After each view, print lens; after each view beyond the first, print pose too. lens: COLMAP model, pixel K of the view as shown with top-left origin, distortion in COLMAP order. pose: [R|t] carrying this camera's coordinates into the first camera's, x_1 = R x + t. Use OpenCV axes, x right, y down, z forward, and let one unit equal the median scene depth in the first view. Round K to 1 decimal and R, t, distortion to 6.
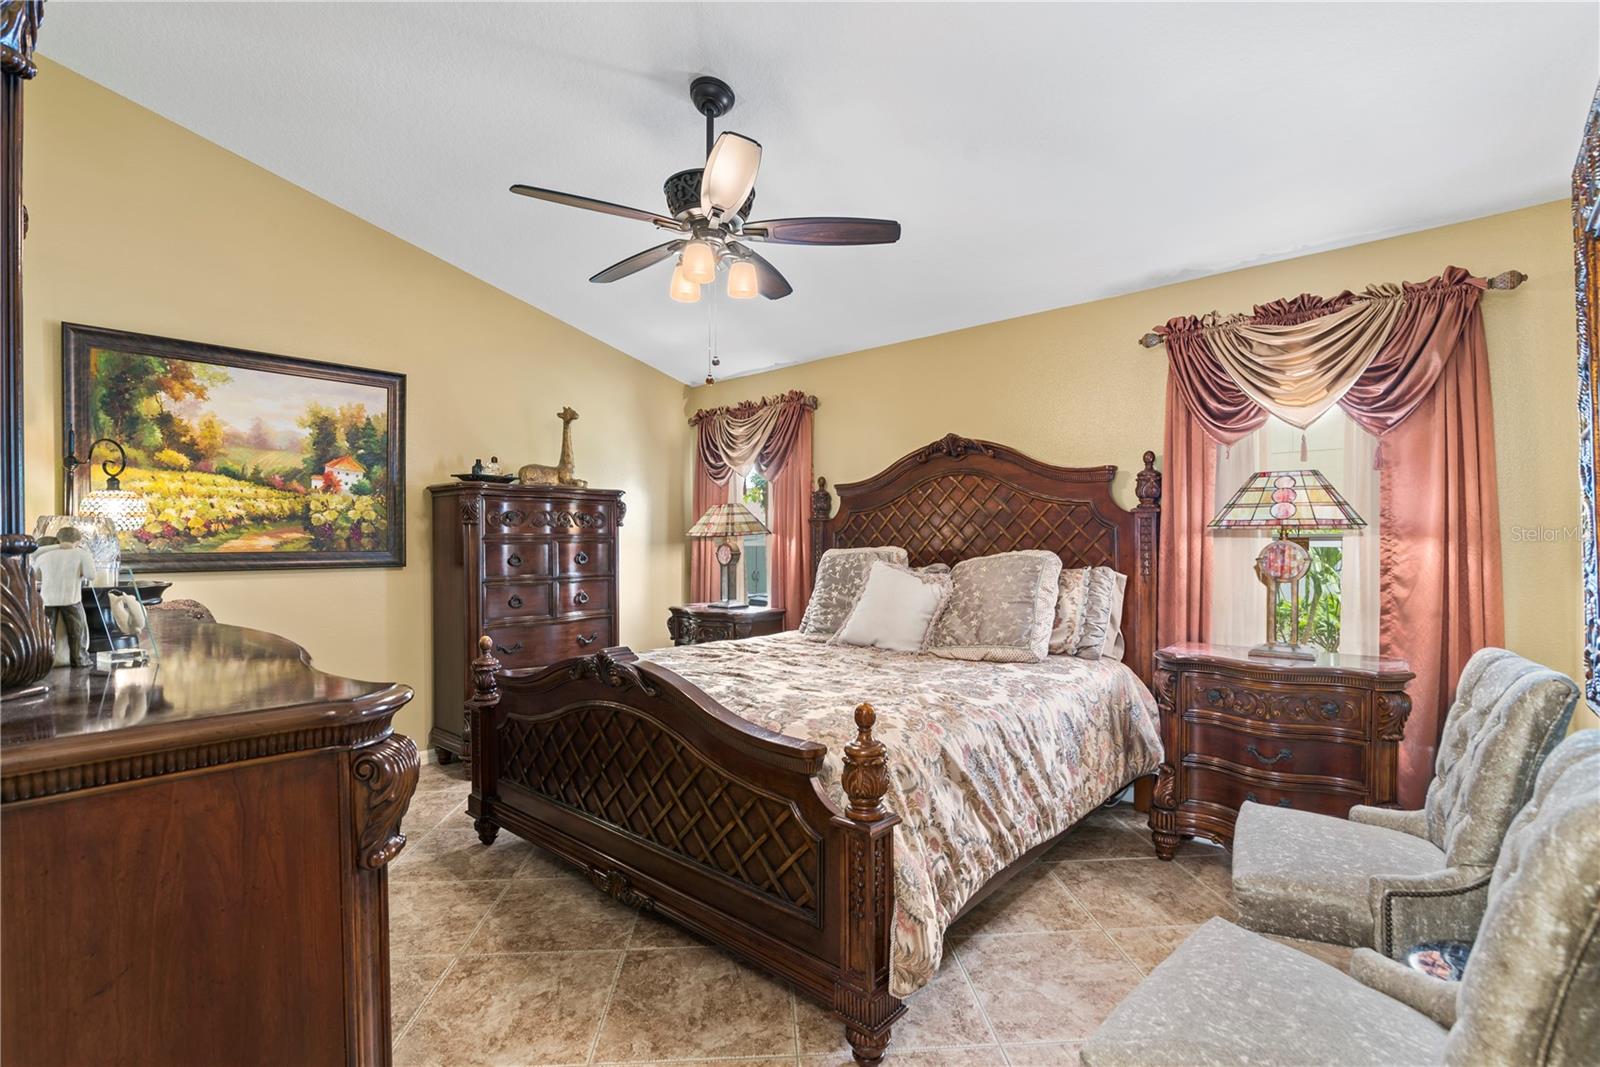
lens RADIAL K [[734.9, 0, 798.2], [0, 734.9, 551.7], [0, 0, 1]] dist [-0.000866, -0.000061]
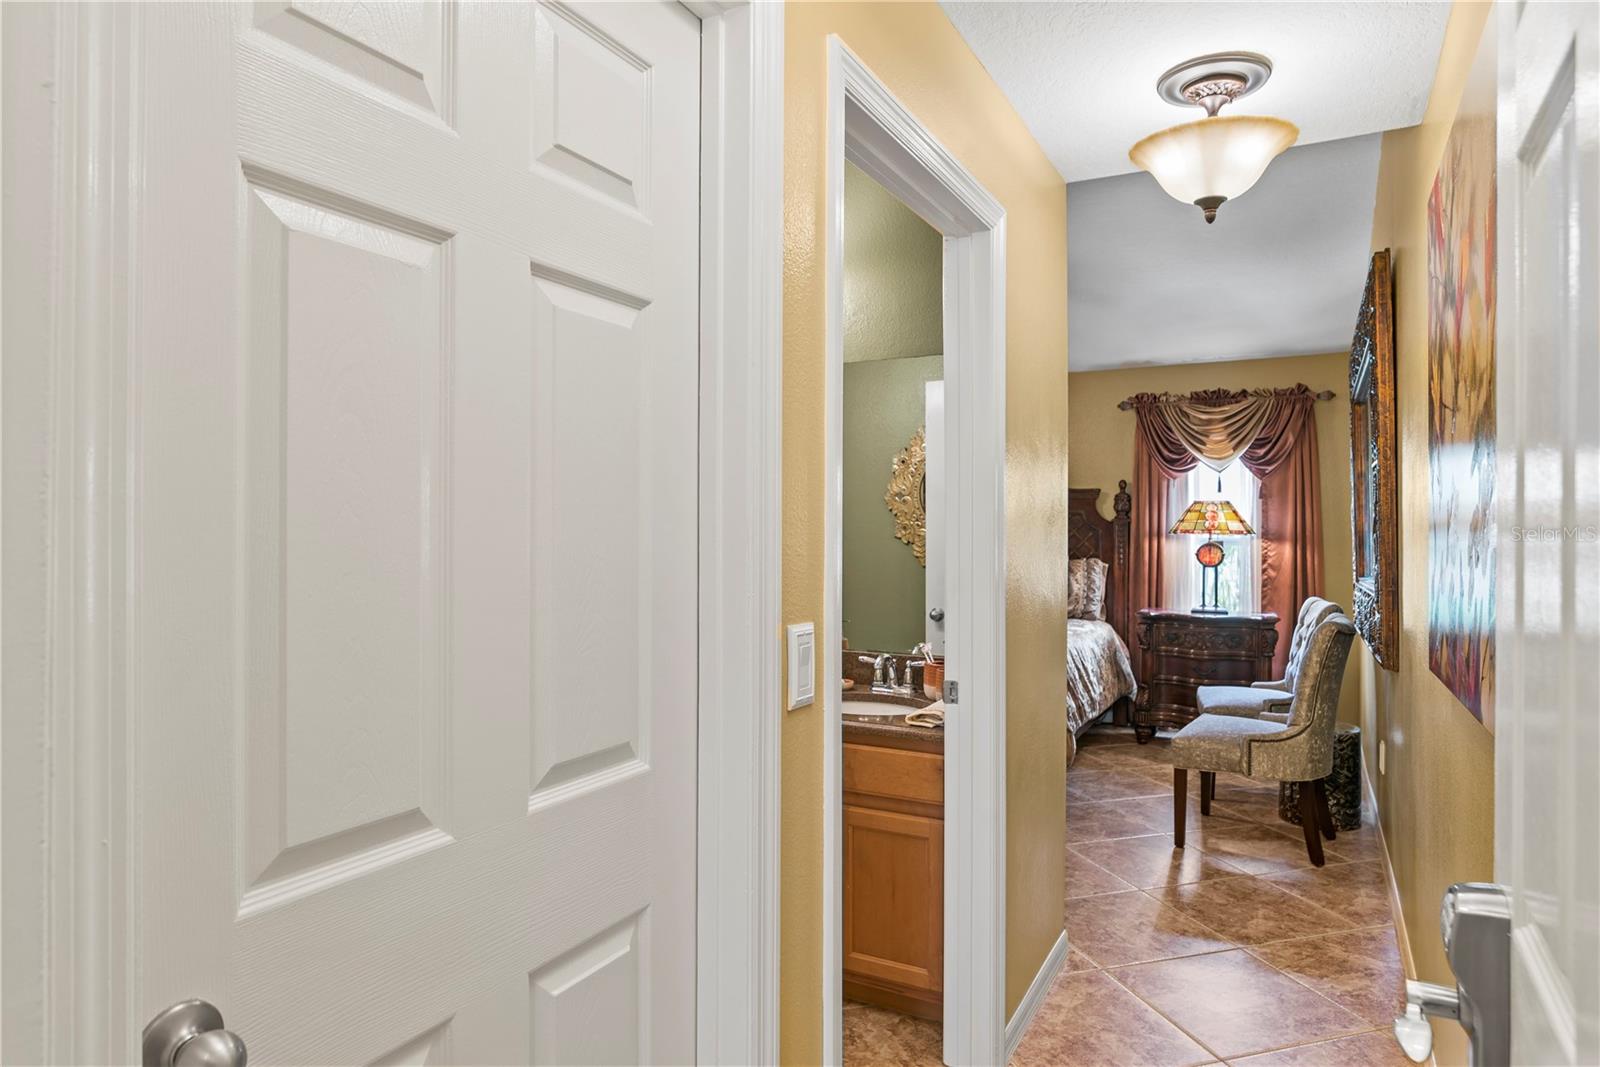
lens RADIAL K [[945.3, 0, 800.0], [0, 945.3, 533.5], [0, 0, 1]] dist [0.034434, -0.000035]
pose [[0.972269, 0.007735, 0.233738, -0.711862], [-0.006144, 0.999953, -0.007535, -0.013264], [-0.233785, 0.005890, 0.972270, -0.834605]]
